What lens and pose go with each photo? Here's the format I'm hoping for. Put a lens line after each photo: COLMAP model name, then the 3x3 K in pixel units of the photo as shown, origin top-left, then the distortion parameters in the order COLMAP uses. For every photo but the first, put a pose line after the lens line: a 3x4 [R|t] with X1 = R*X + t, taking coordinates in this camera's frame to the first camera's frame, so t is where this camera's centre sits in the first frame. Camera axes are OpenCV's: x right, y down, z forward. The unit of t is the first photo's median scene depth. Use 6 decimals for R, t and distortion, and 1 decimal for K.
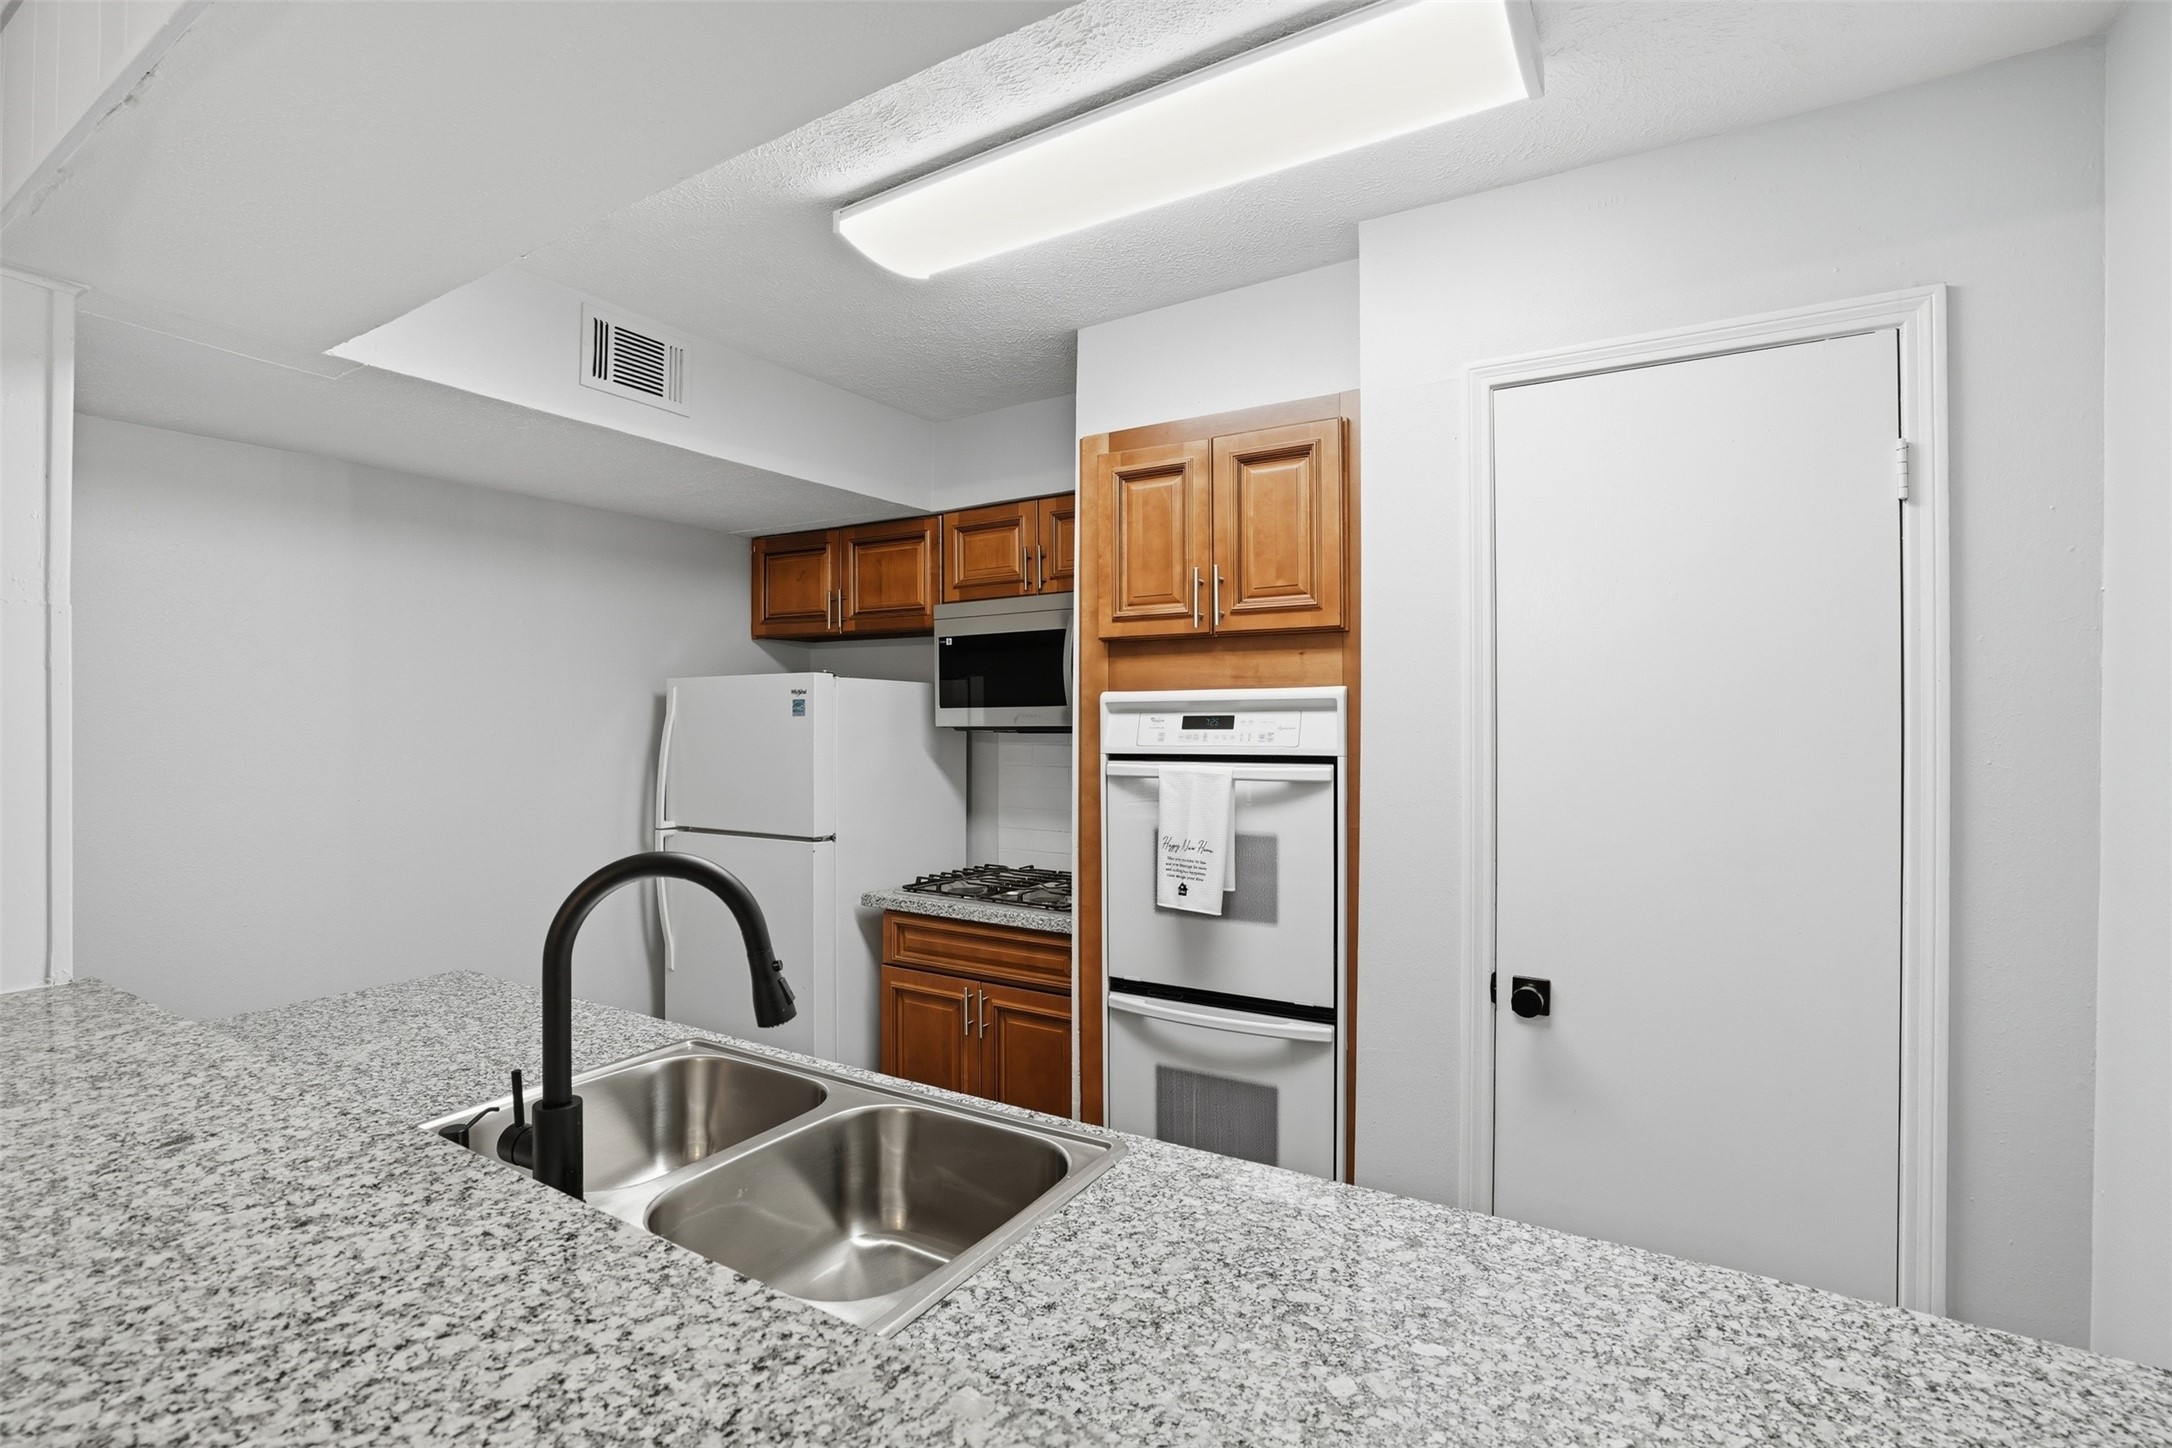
lens RADIAL K [[1003.2, 0, 1085.9], [0, 1003.2, 725.3], [0, 0, 1]] dist [-0.058546, 0.023301]
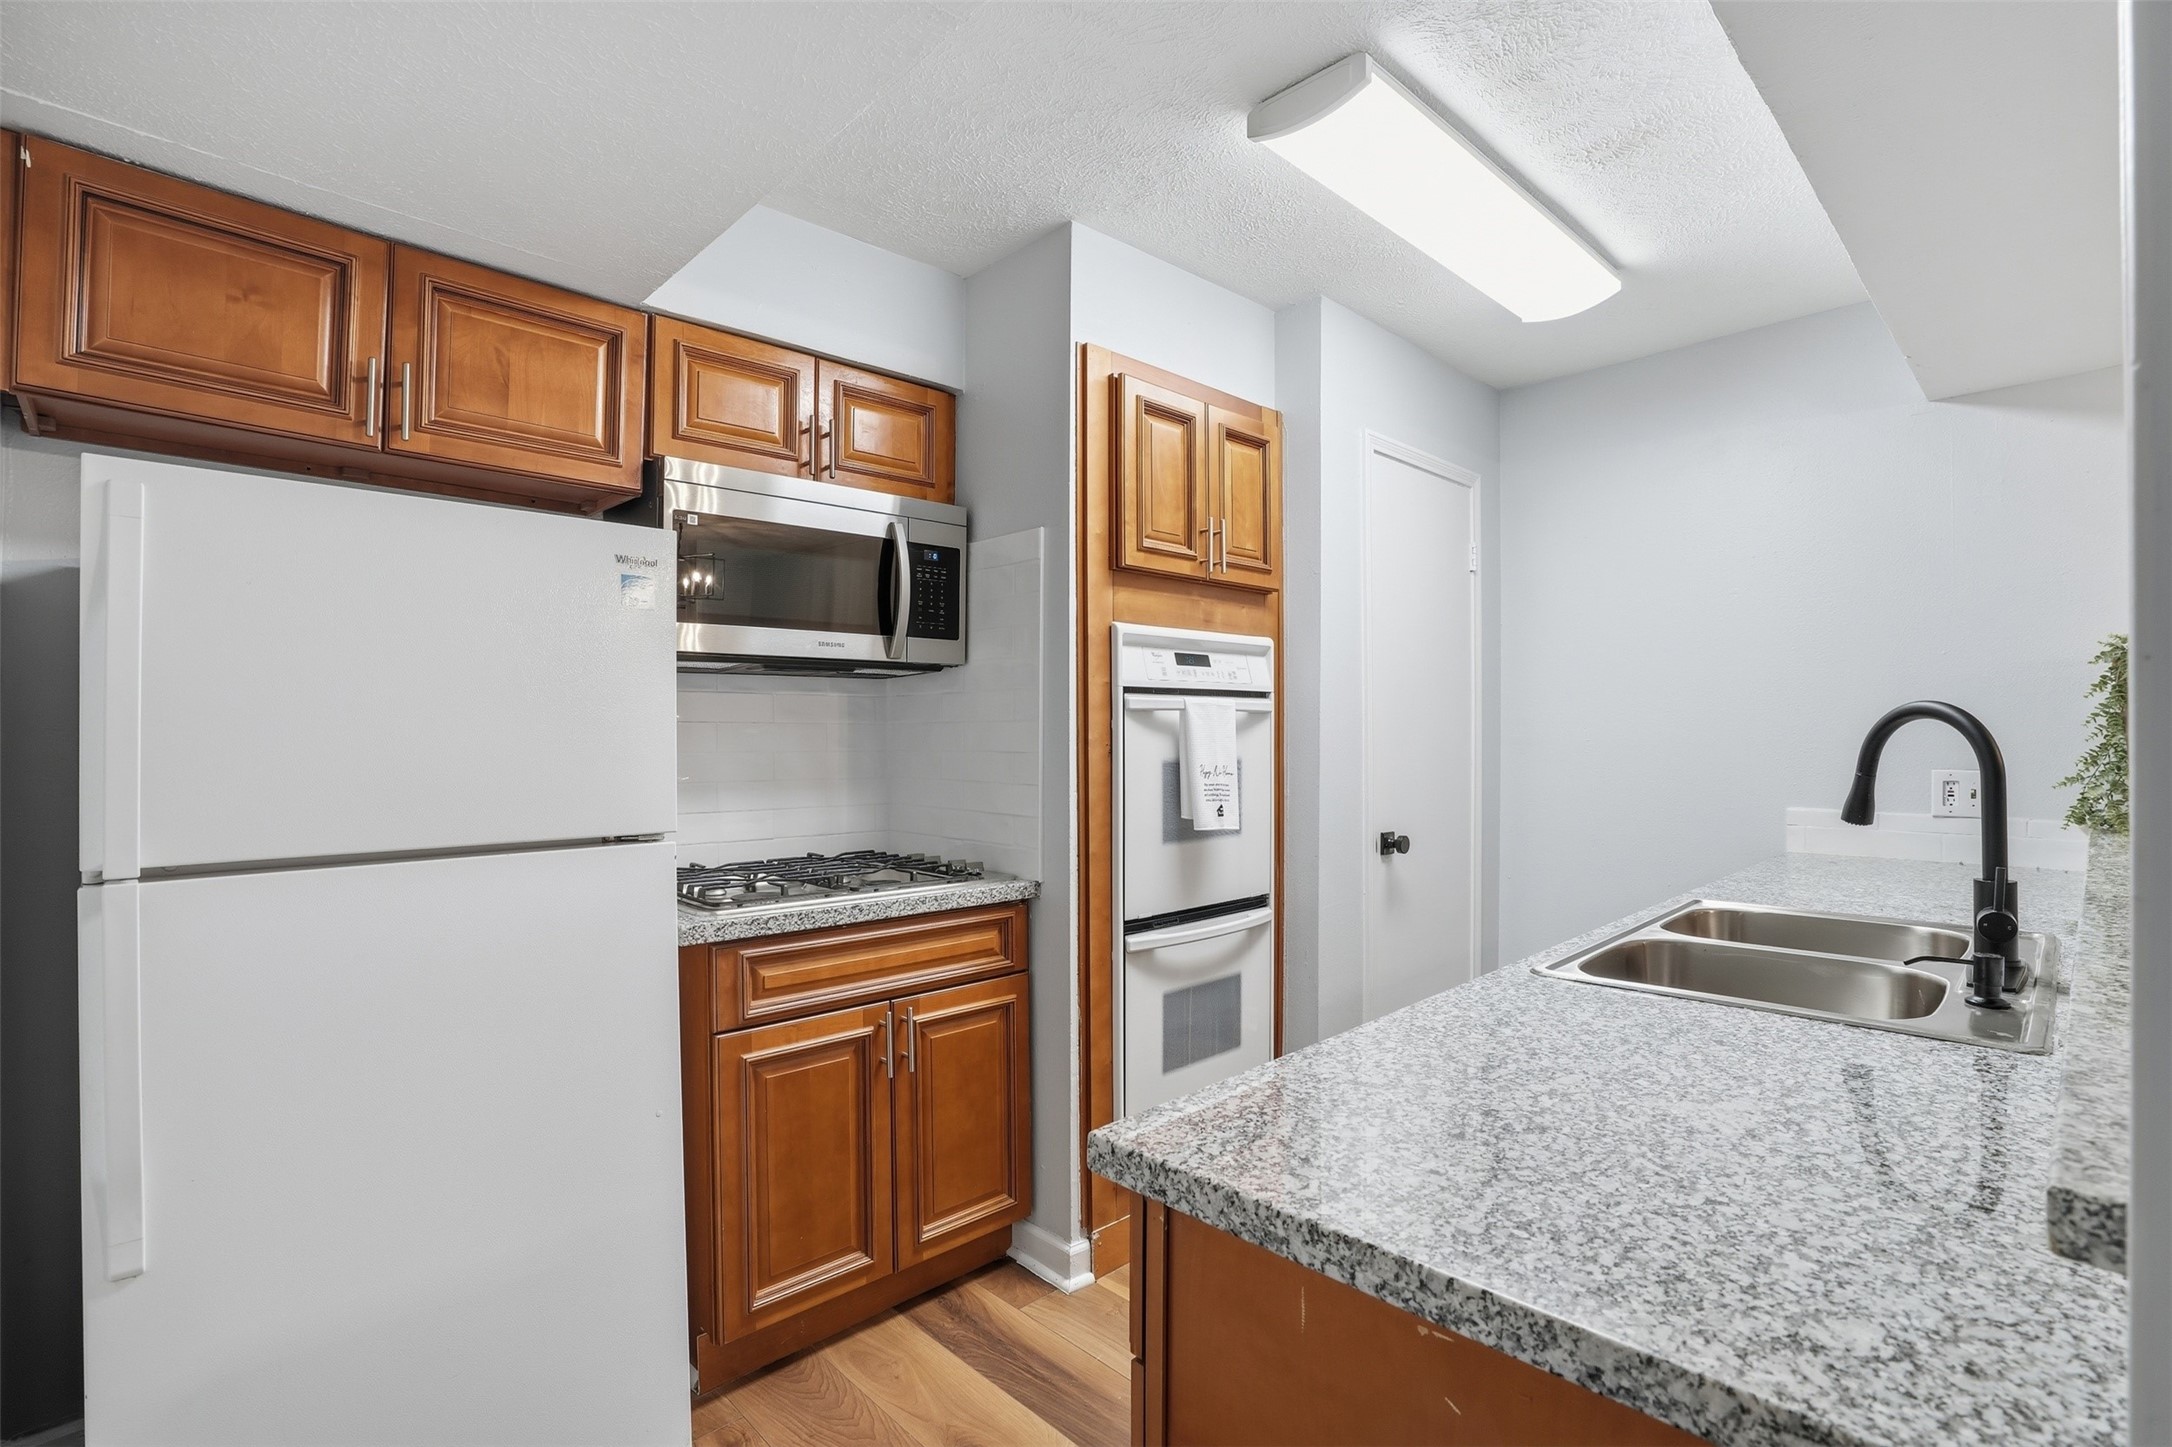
lens RADIAL K [[1003.2, 0, 1085.9], [0, 1003.2, 724.8], [0, 0, 1]] dist [-0.058546, 0.023301]
pose [[0.261504, 0.010374, 0.965147, -0.949499], [0.006369, 0.999902, -0.012474, 0.079858], [-0.965181, 0.009409, 0.261412, 0.821256]]
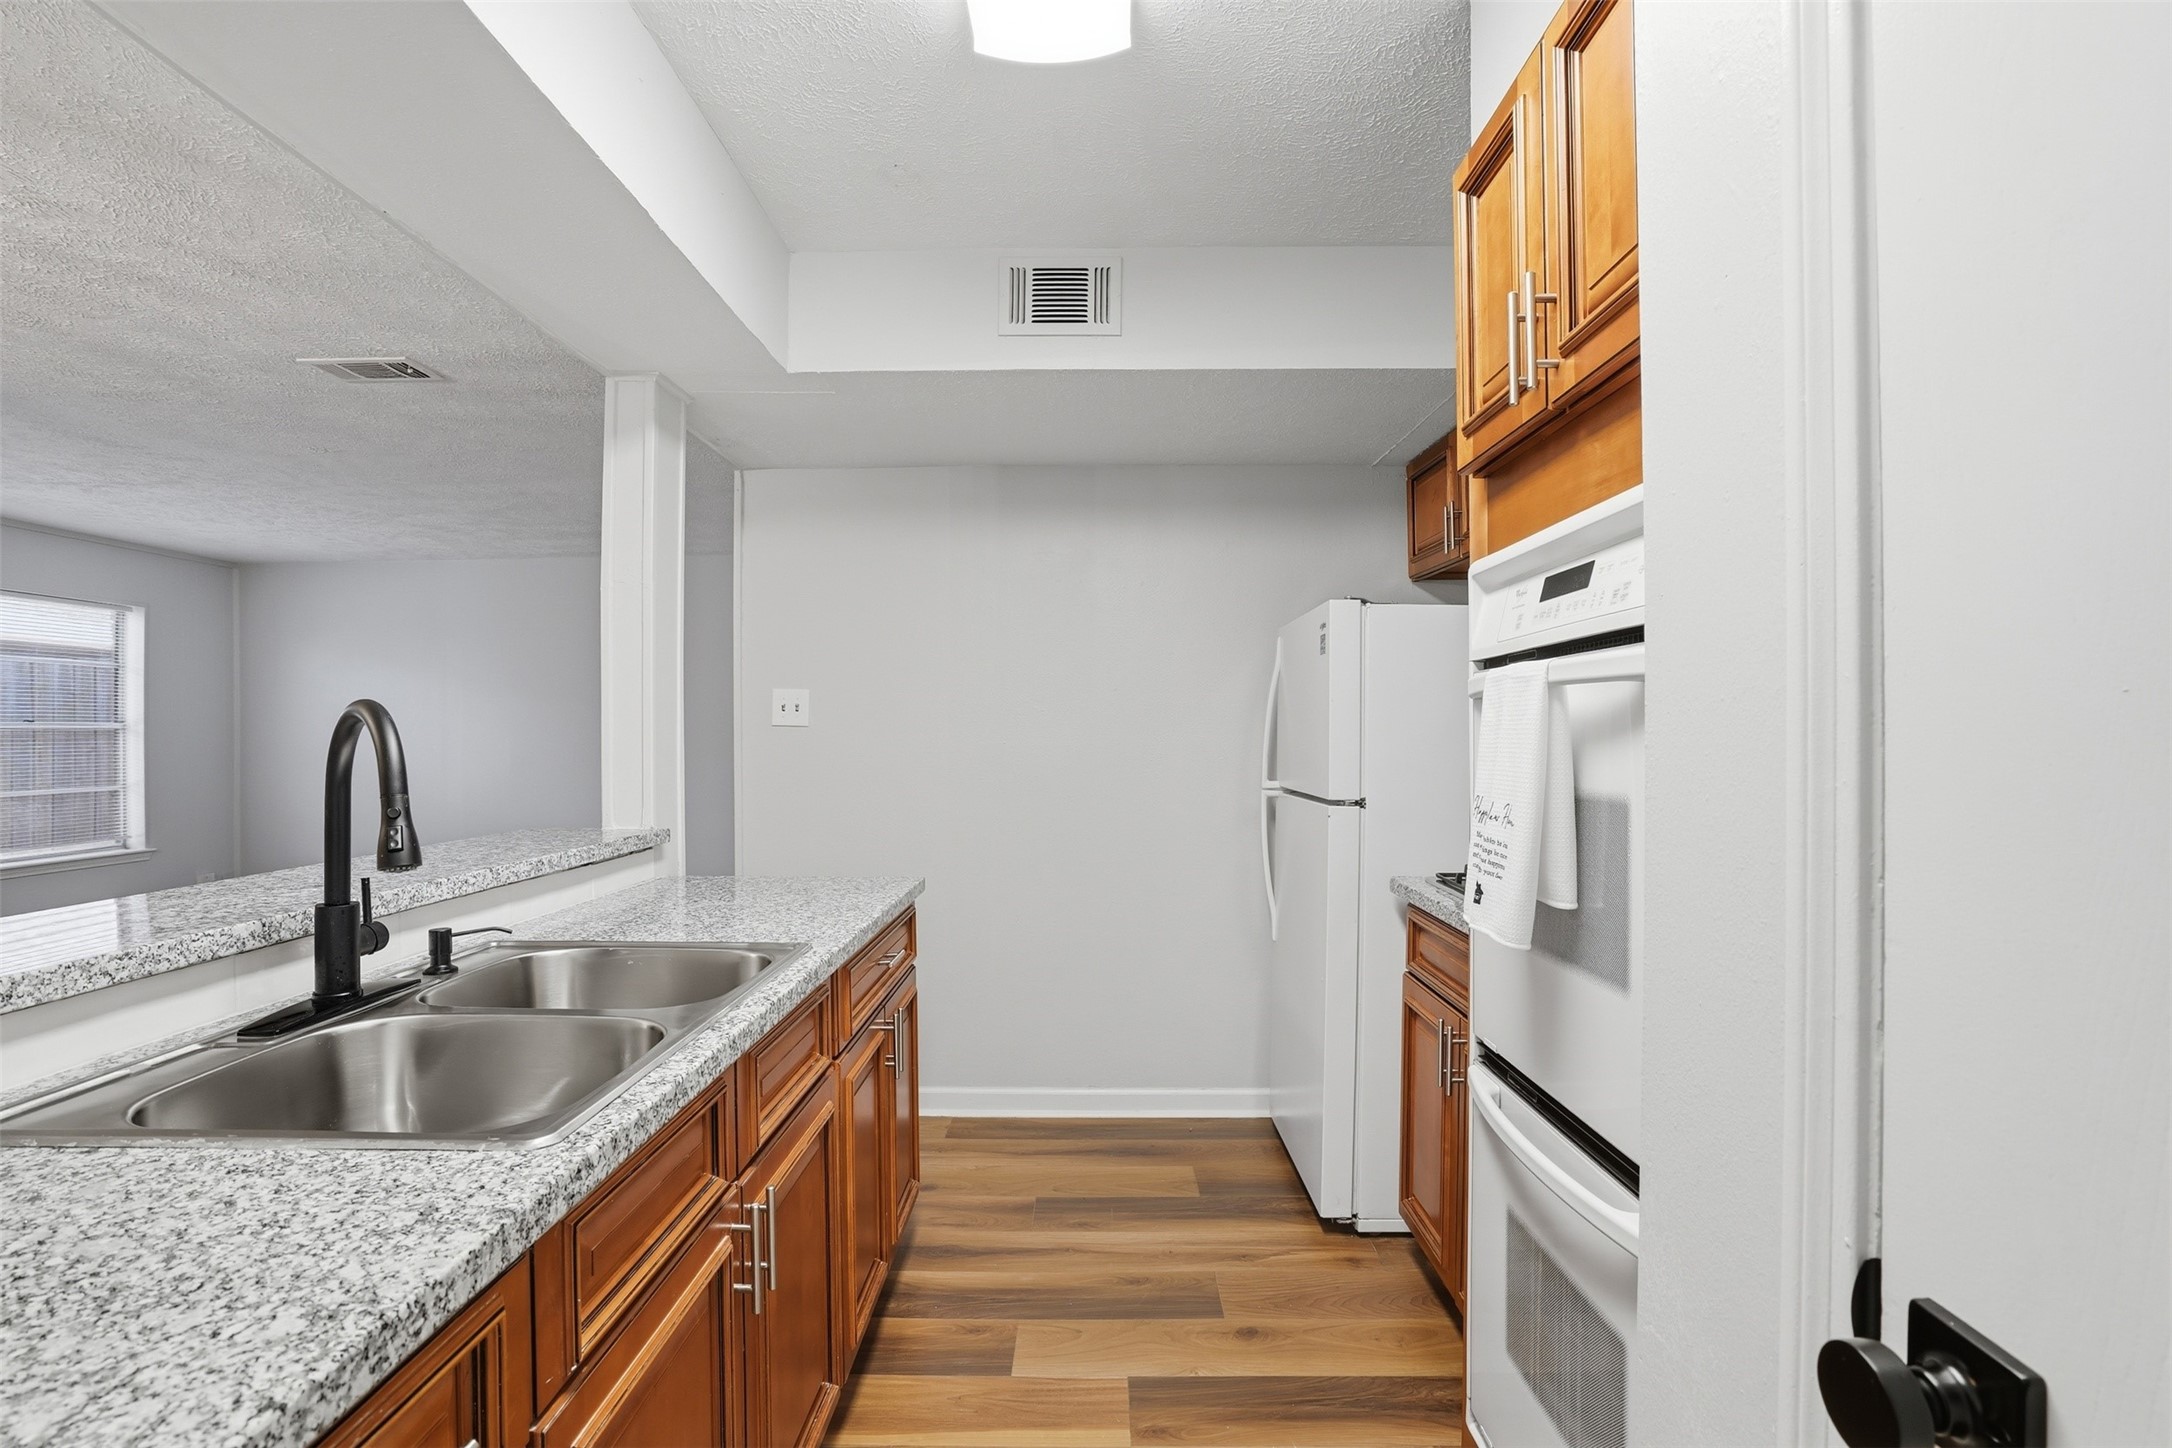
lens RADIAL K [[1003.2, 0, 1085.9], [0, 1003.2, 725.3], [0, 0, 1]] dist [-0.058546, 0.023301]
pose [[0.511891, -0.003776, -0.859042, 0.429849], [-0.008098, 0.999925, -0.009220, 0.077552], [0.859012, 0.011676, 0.511822, 0.521719]]
